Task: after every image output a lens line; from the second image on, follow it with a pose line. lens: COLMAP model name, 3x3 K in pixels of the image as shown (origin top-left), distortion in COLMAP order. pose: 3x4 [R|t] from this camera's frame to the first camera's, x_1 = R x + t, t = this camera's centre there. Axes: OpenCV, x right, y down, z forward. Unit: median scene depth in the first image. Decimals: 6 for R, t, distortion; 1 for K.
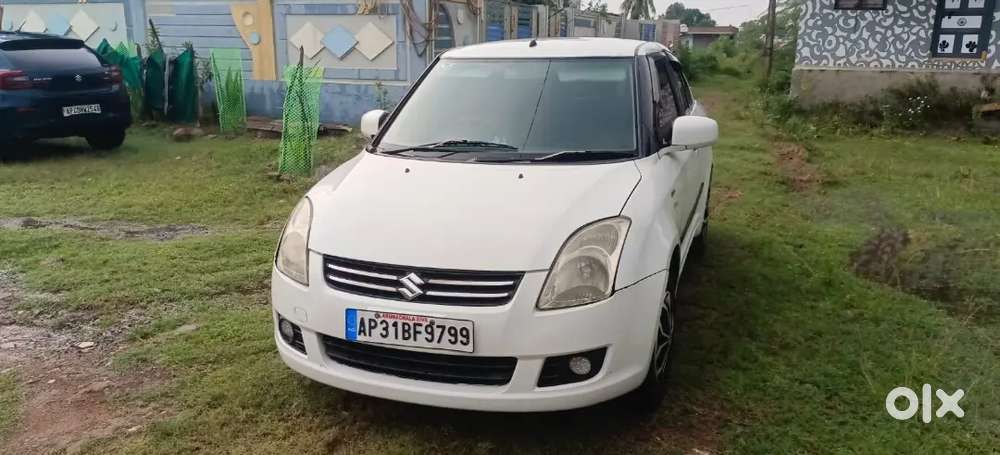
lens RADIAL K [[750.6, 0, 496.0], [0, 750.6, 229.8], [0, 0, 1]] dist [0.042746, -0.033180]
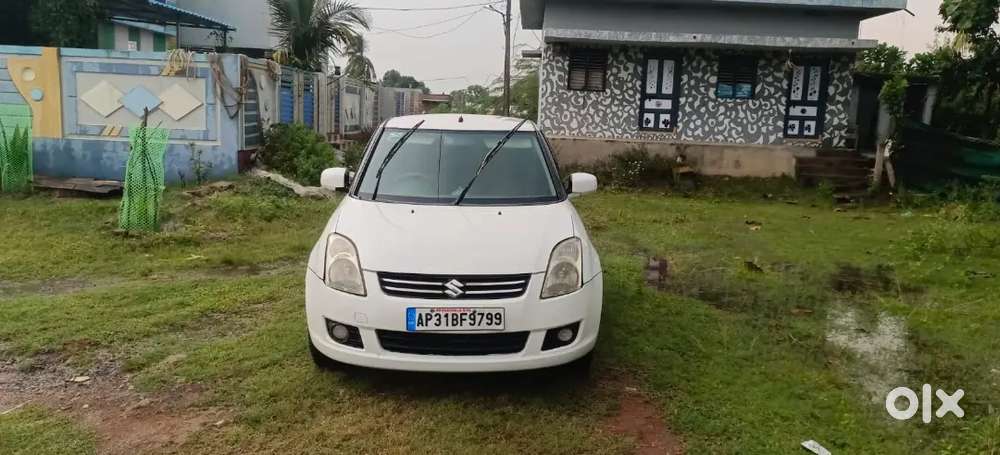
lens RADIAL K [[750.6, 0, 496.0], [0, 750.6, 229.8], [0, 0, 1]] dist [0.042746, -0.033180]
pose [[0.933521, -0.025148, 0.357640, -0.164017], [0.053601, 0.996115, -0.069867, 0.020225], [-0.354493, 0.084392, 0.931242, -0.112077]]
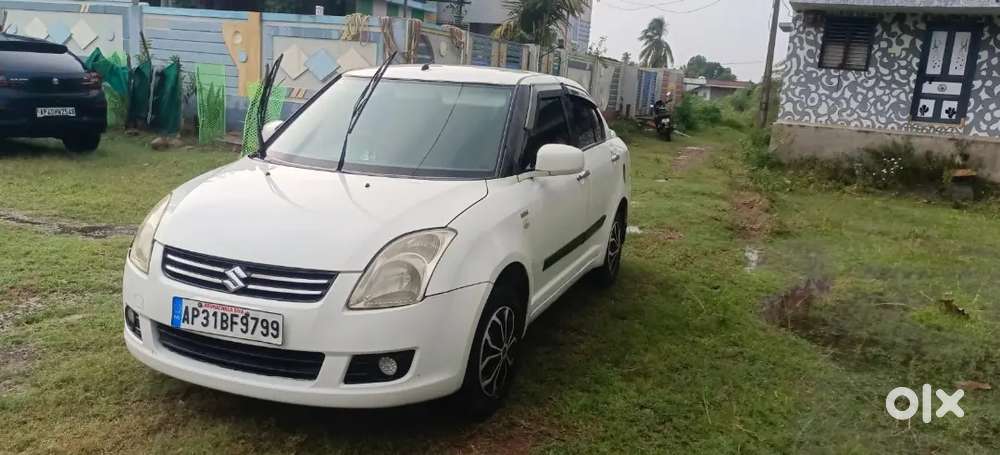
lens RADIAL K [[750.6, 0, 496.0], [0, 750.6, 229.8], [0, 0, 1]] dist [0.042746, -0.033180]
pose [[0.997417, 0.069811, -0.016897, 0.078635], [-0.070560, 0.996317, -0.048716, 0.009626], [0.013434, 0.049782, 0.998670, -0.014377]]
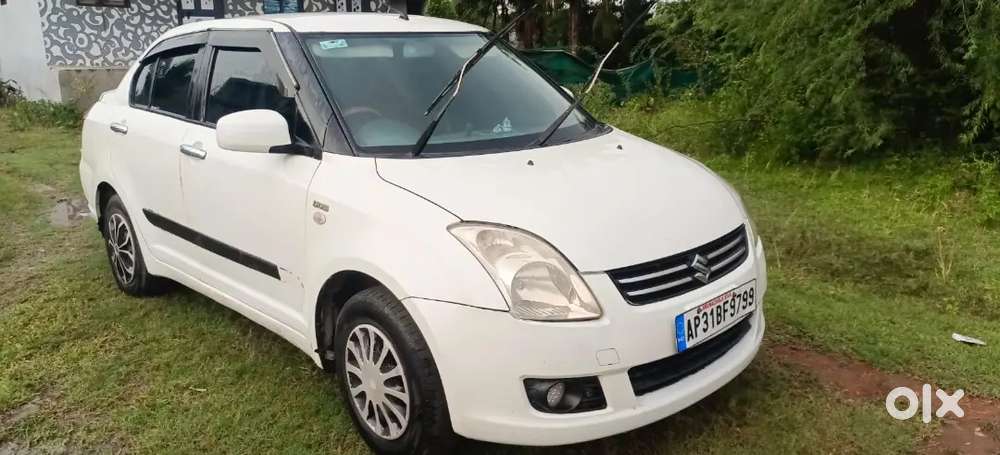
lens RADIAL K [[750.6, 0, 496.0], [0, 750.6, 229.8], [0, 0, 1]] dist [0.042746, -0.033180]
pose [[0.456054, -0.217486, 0.862968, -0.301483], [0.223939, 0.966523, 0.125239, -0.042256], [-0.861316, 0.136136, 0.489491, 0.227271]]
